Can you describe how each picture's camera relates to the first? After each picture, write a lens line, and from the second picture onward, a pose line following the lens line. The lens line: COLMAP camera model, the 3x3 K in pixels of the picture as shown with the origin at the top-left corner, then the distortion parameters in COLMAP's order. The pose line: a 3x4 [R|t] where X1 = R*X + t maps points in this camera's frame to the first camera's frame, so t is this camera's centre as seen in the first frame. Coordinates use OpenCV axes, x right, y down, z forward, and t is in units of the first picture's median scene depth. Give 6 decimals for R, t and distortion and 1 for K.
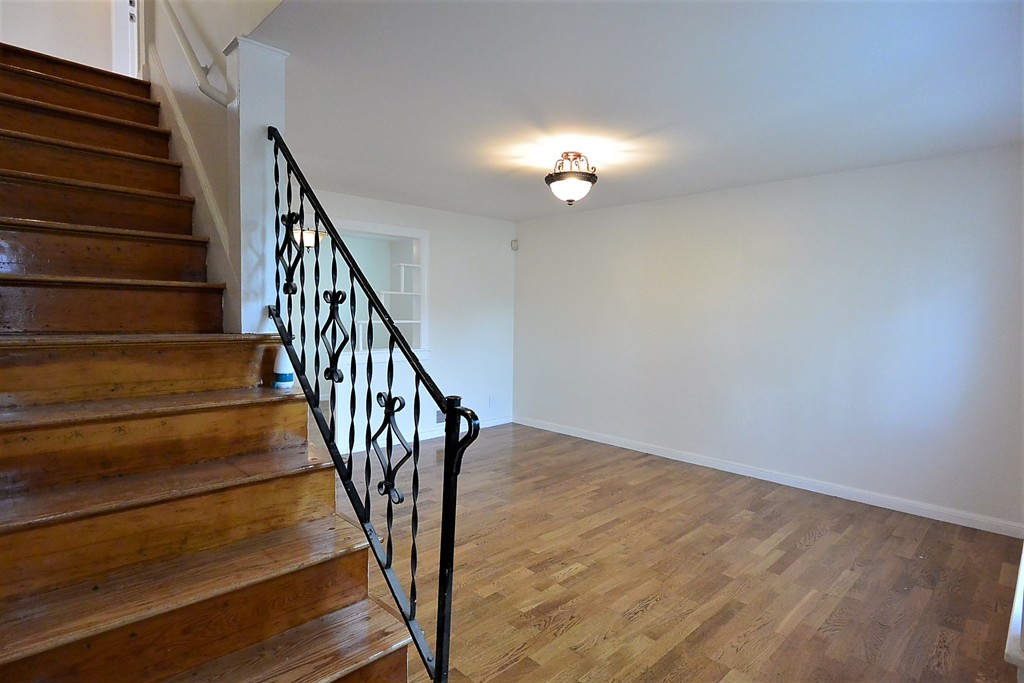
lens RADIAL K [[532.0, 0, 513.7], [0, 532.0, 336.4], [0, 0, 1]] dist [-0.005326, 0.000051]
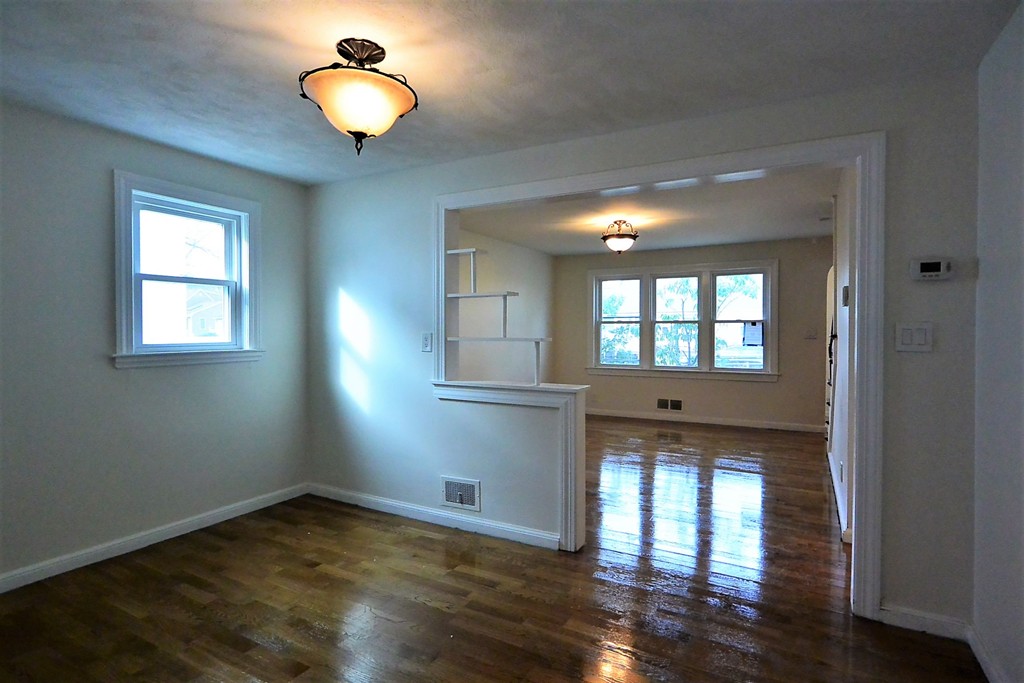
lens RADIAL K [[531.3, 0, 513.0], [0, 531.3, 337.0], [0, 0, 1]] dist [-0.004029, -0.001242]
pose [[-0.306246, -0.025248, 0.951618, -1.083200], [0.040621, 0.998391, 0.039562, -0.066386], [-0.951085, 0.050772, -0.304727, 1.509558]]
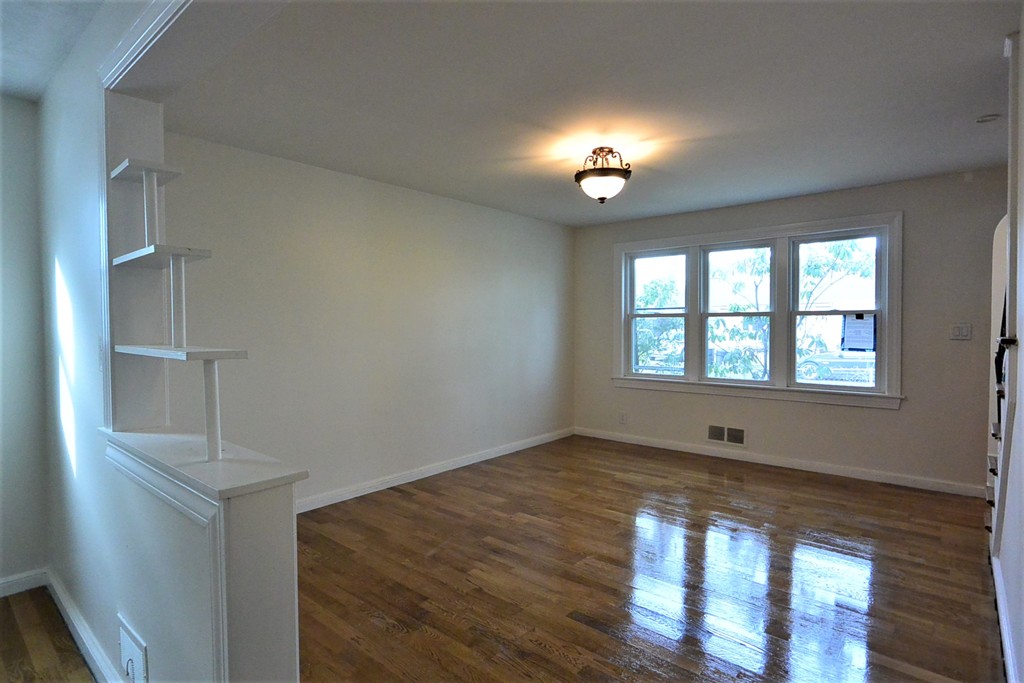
lens RADIAL K [[532.0, 0, 513.7], [0, 532.0, 336.4], [0, 0, 1]] dist [-0.005326, 0.000051]
pose [[-0.110788, -0.034764, 0.993236, -0.702429], [0.046708, 0.998102, 0.040144, -0.046090], [-0.992746, 0.050839, -0.108954, 1.079793]]
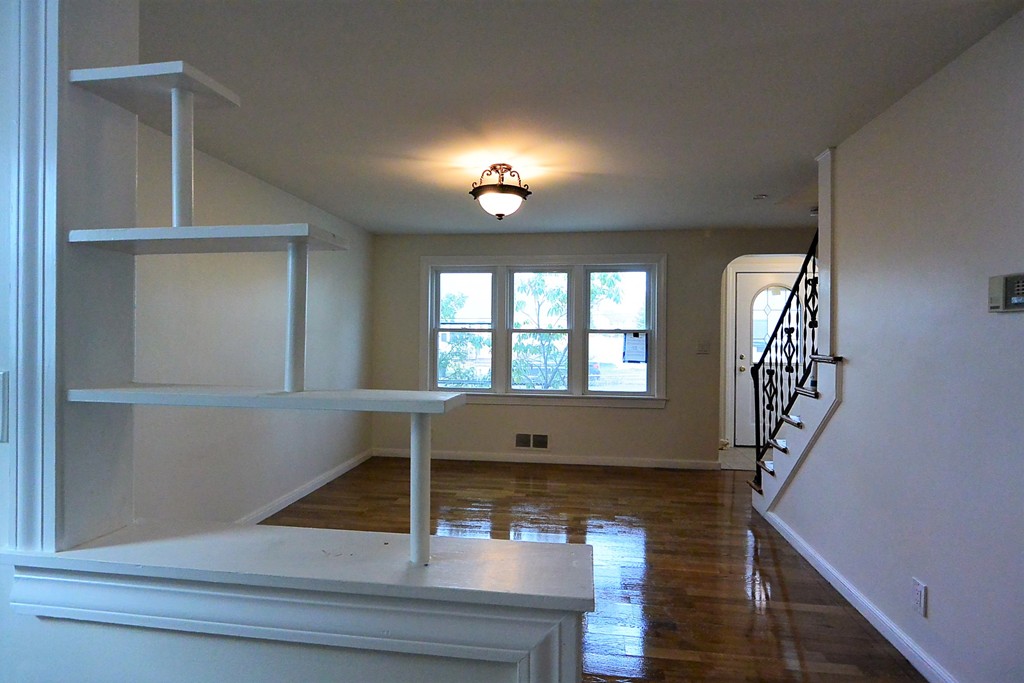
lens RADIAL K [[532.0, 0, 513.7], [0, 532.0, 336.4], [0, 0, 1]] dist [-0.005326, 0.000051]
pose [[-0.635120, -0.019713, 0.772162, -0.543519], [0.017928, 0.999029, 0.040251, -0.065495], [-0.772205, 0.039408, -0.634150, 1.346953]]
